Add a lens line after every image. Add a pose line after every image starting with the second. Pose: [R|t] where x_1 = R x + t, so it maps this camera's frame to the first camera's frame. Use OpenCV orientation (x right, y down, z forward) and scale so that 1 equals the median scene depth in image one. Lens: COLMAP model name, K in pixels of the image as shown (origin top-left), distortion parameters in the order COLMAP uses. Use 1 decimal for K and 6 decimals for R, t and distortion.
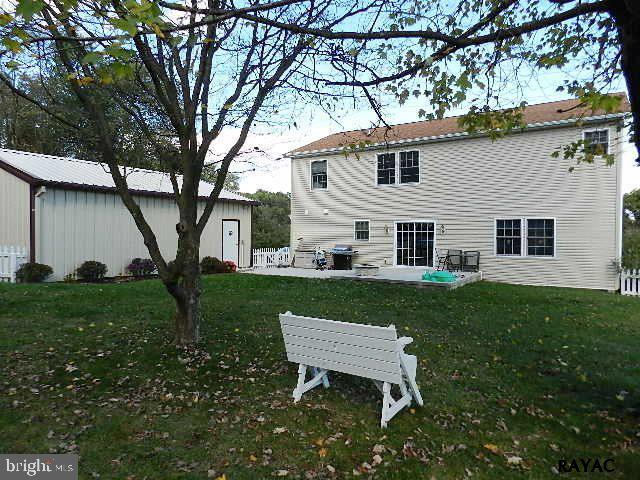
lens RADIAL K [[429.9, 0, 319.9], [0, 429.9, 239.6], [0, 0, 1]] dist [0.006335, 0.000862]
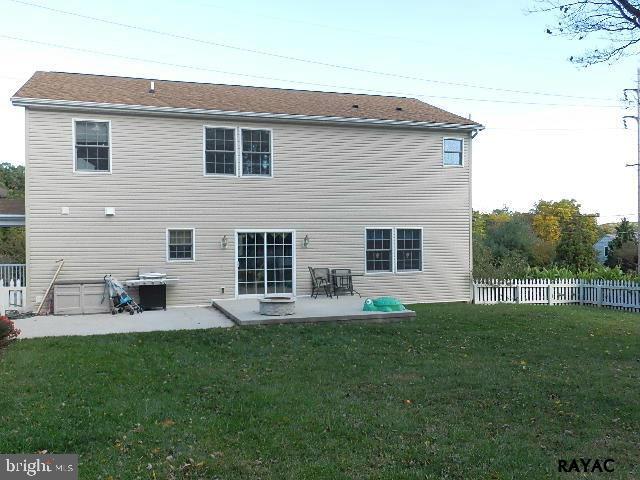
lens RADIAL K [[594.4, 0, 320.0], [0, 594.4, 240.9], [0, 0, 1]] dist [0.002554, 0.000000]
pose [[0.625764, -0.005771, 0.779991, -0.492039], [0.026092, 0.999568, -0.013538, -0.009772], [-0.779576, 0.028823, 0.625644, 0.330078]]
